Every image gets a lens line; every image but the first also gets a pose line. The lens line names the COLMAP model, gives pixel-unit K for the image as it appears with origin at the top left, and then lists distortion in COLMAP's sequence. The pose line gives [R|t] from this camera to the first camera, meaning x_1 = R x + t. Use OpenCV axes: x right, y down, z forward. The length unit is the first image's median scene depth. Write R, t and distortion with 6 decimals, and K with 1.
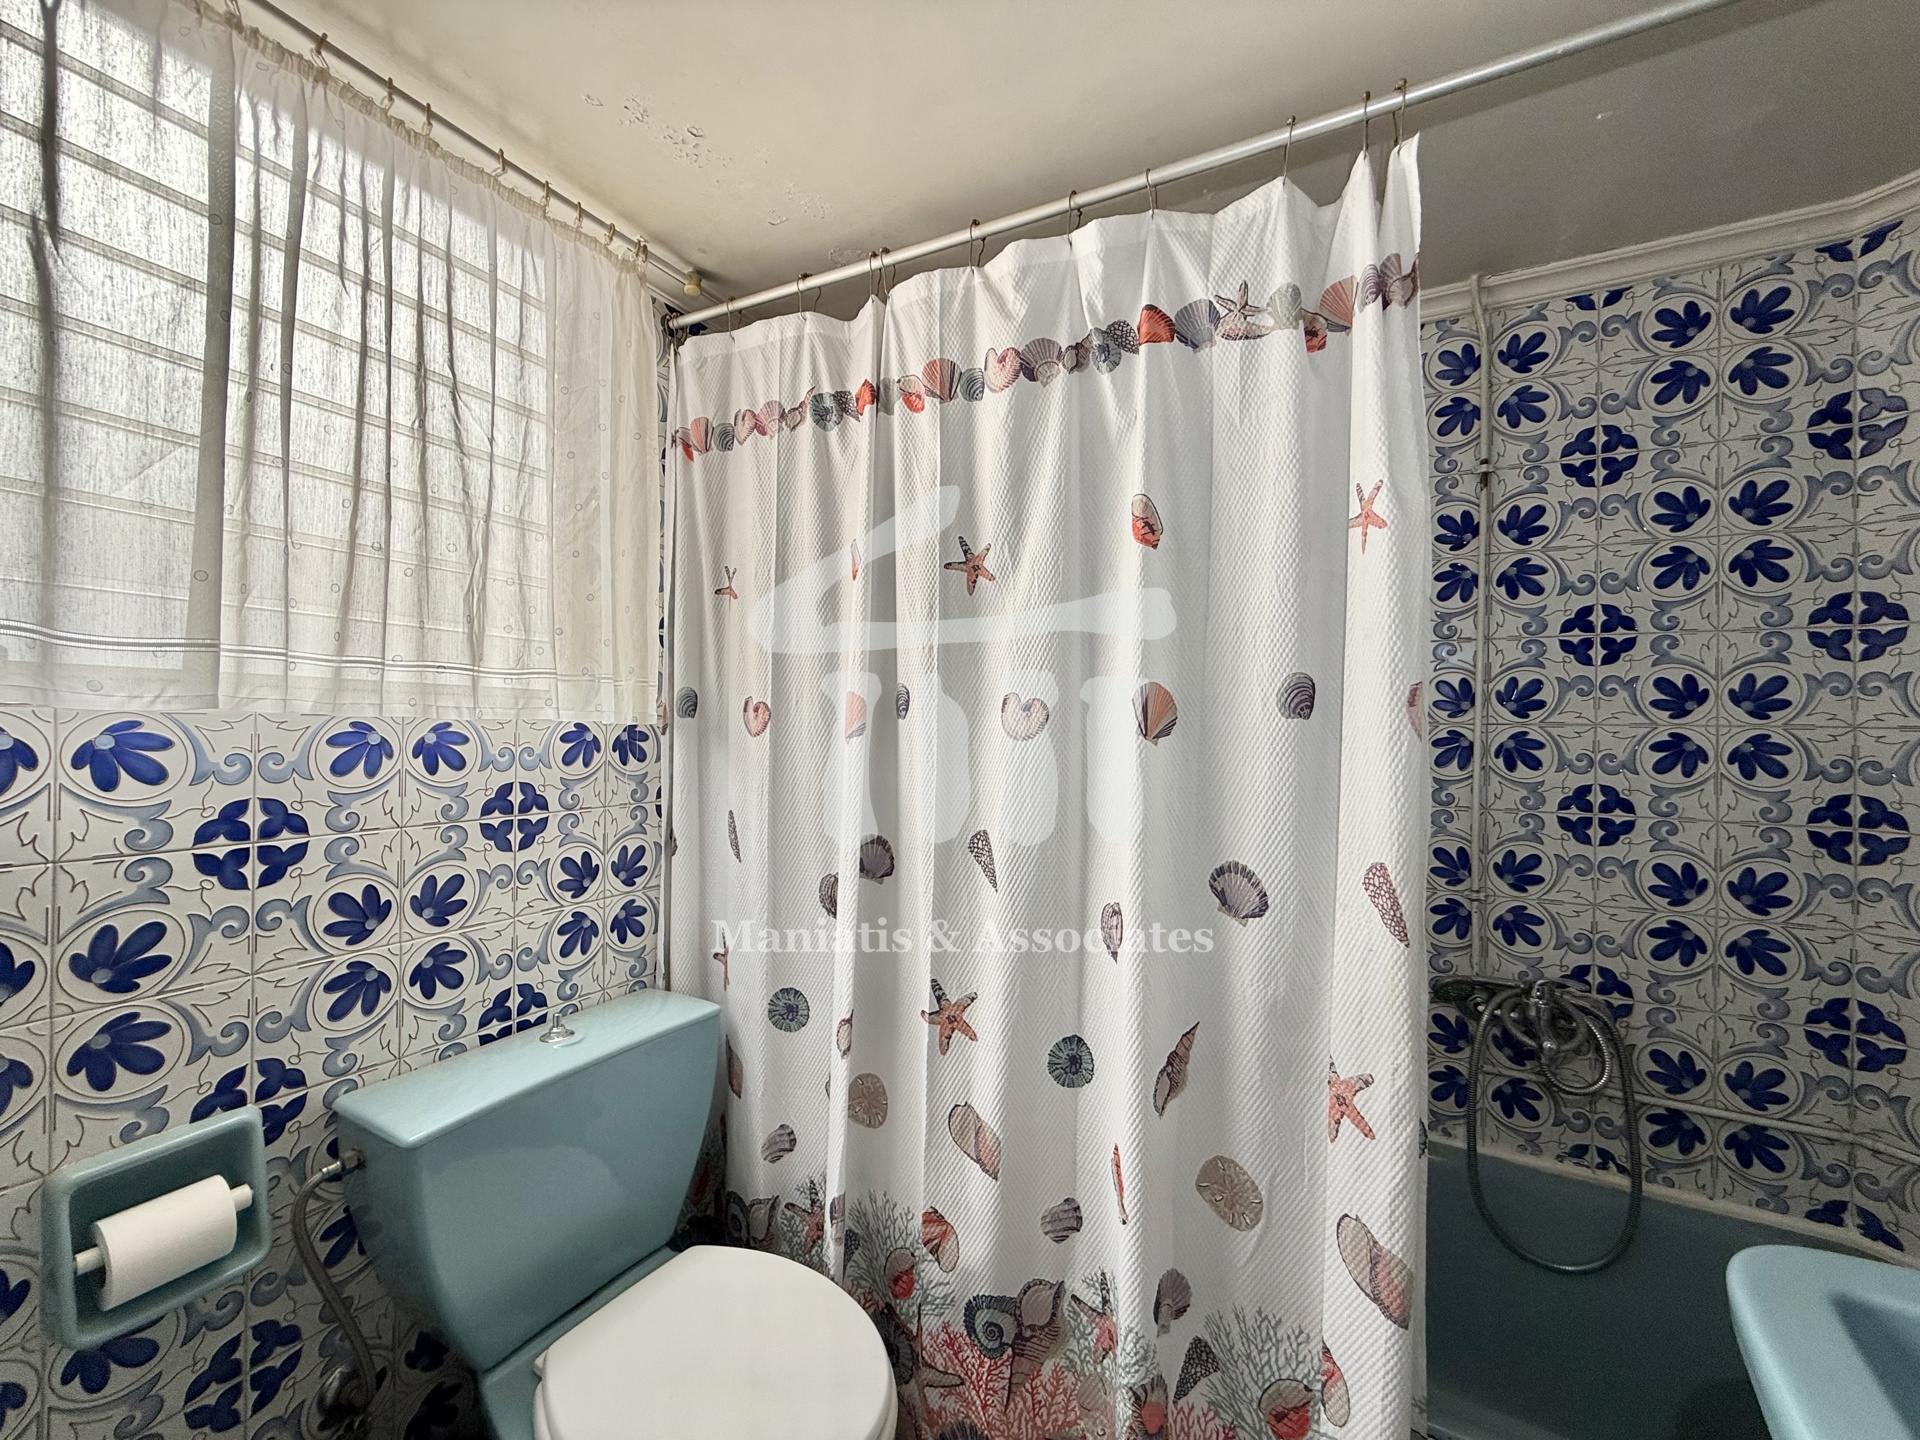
lens RADIAL K [[767.8, 0, 954.9], [0, 767.8, 719.3], [0, 0, 1]] dist [0.001233, -0.000014]
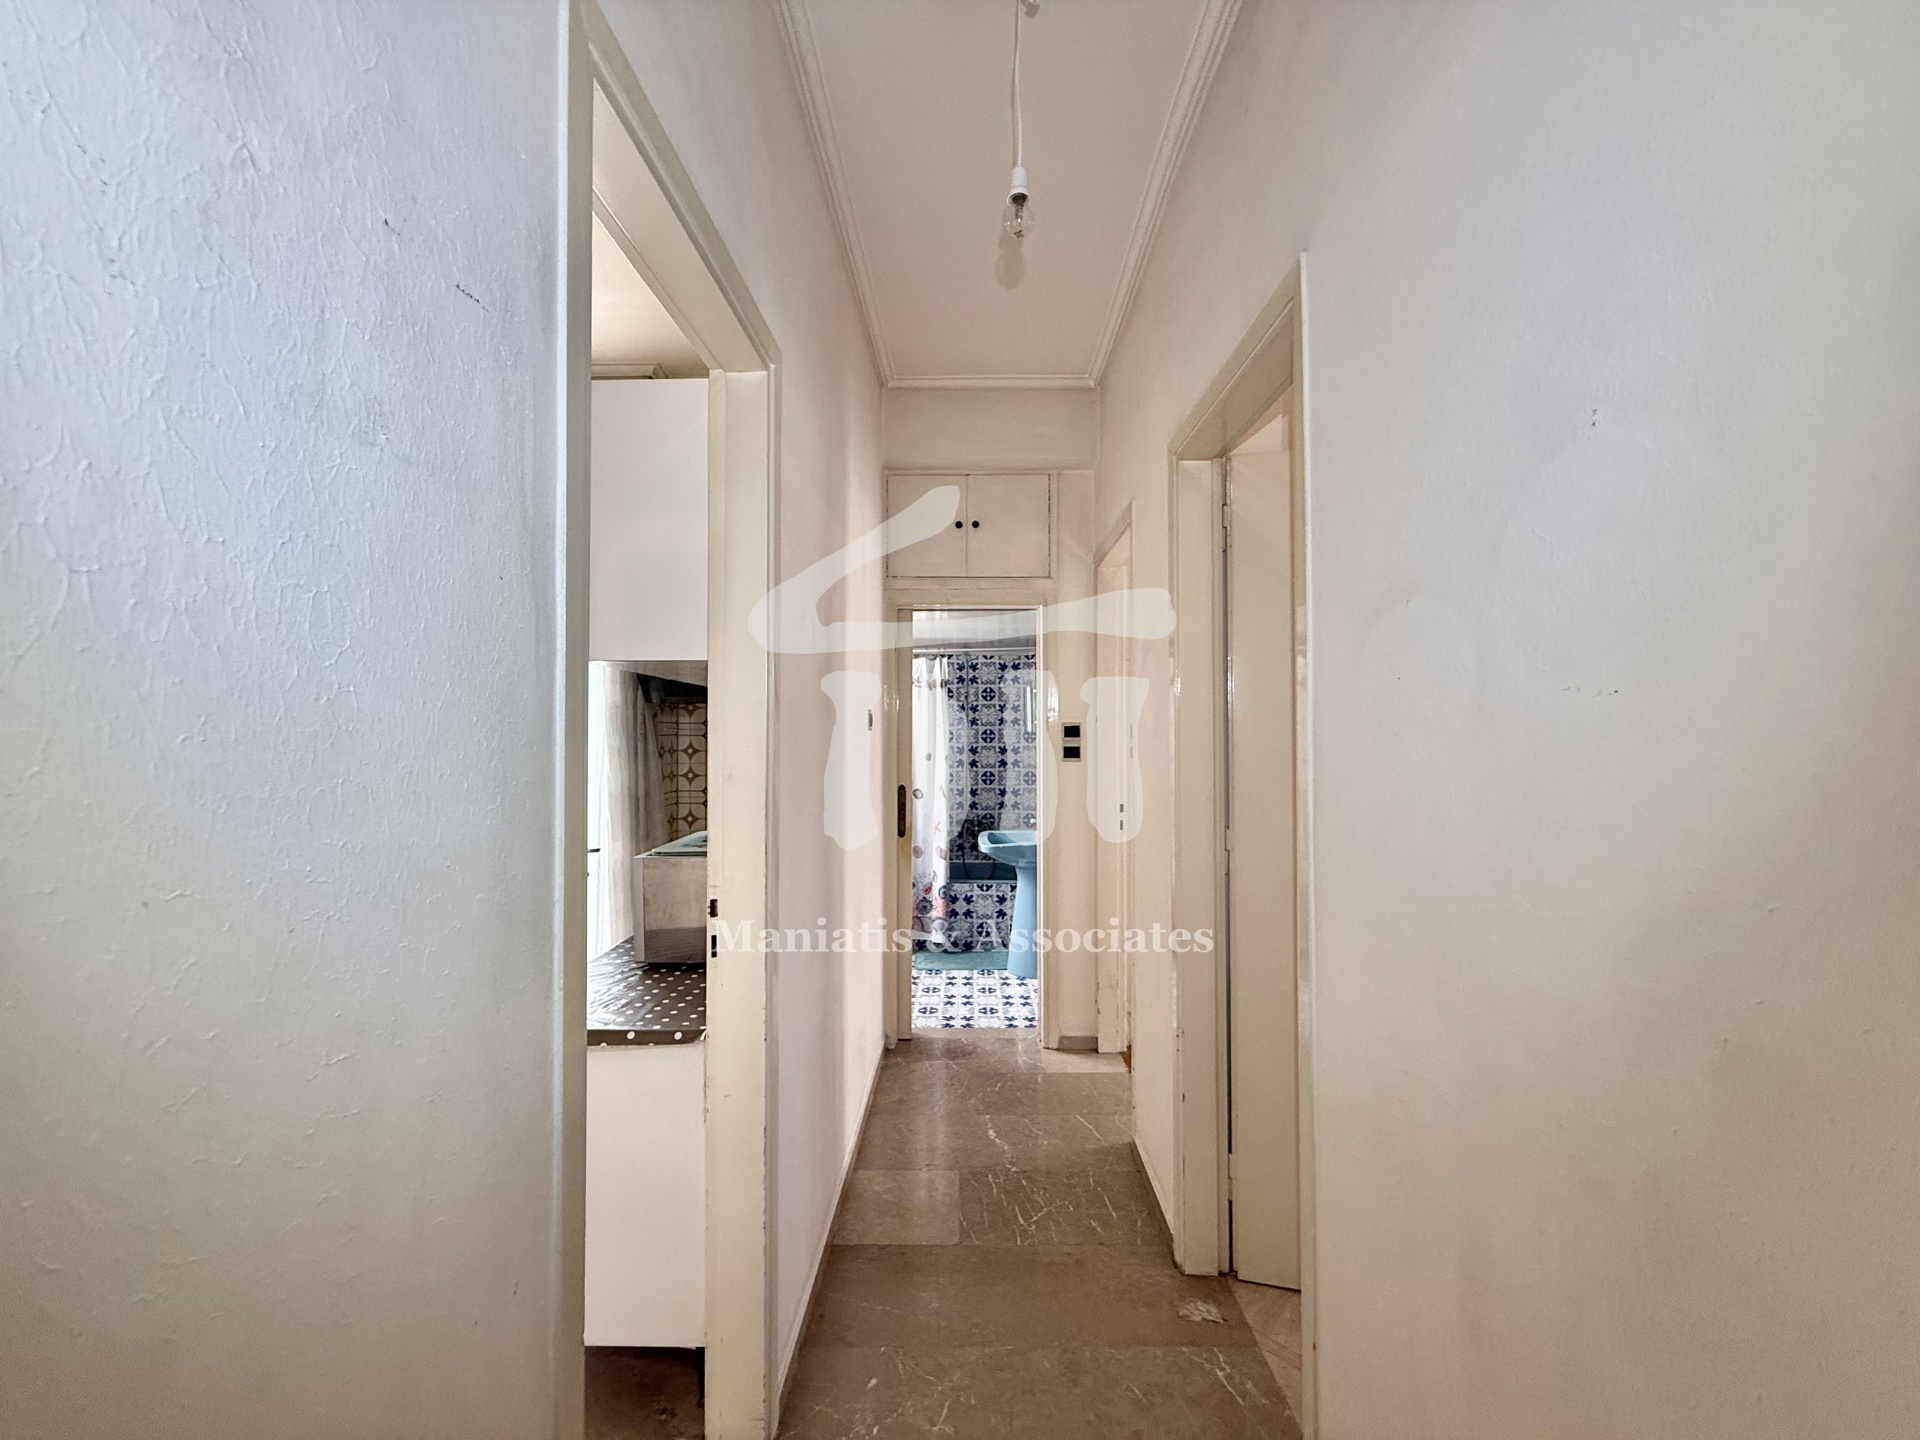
lens RADIAL K [[767.8, 0, 954.9], [0, 767.8, 719.3], [0, 0, 1]] dist [0.001233, -0.000014]
pose [[0.878950, -0.004879, 0.476890, -1.372732], [0.006532, 0.999977, -0.001809, -0.197664], [-0.476870, 0.004705, 0.878961, -2.681960]]
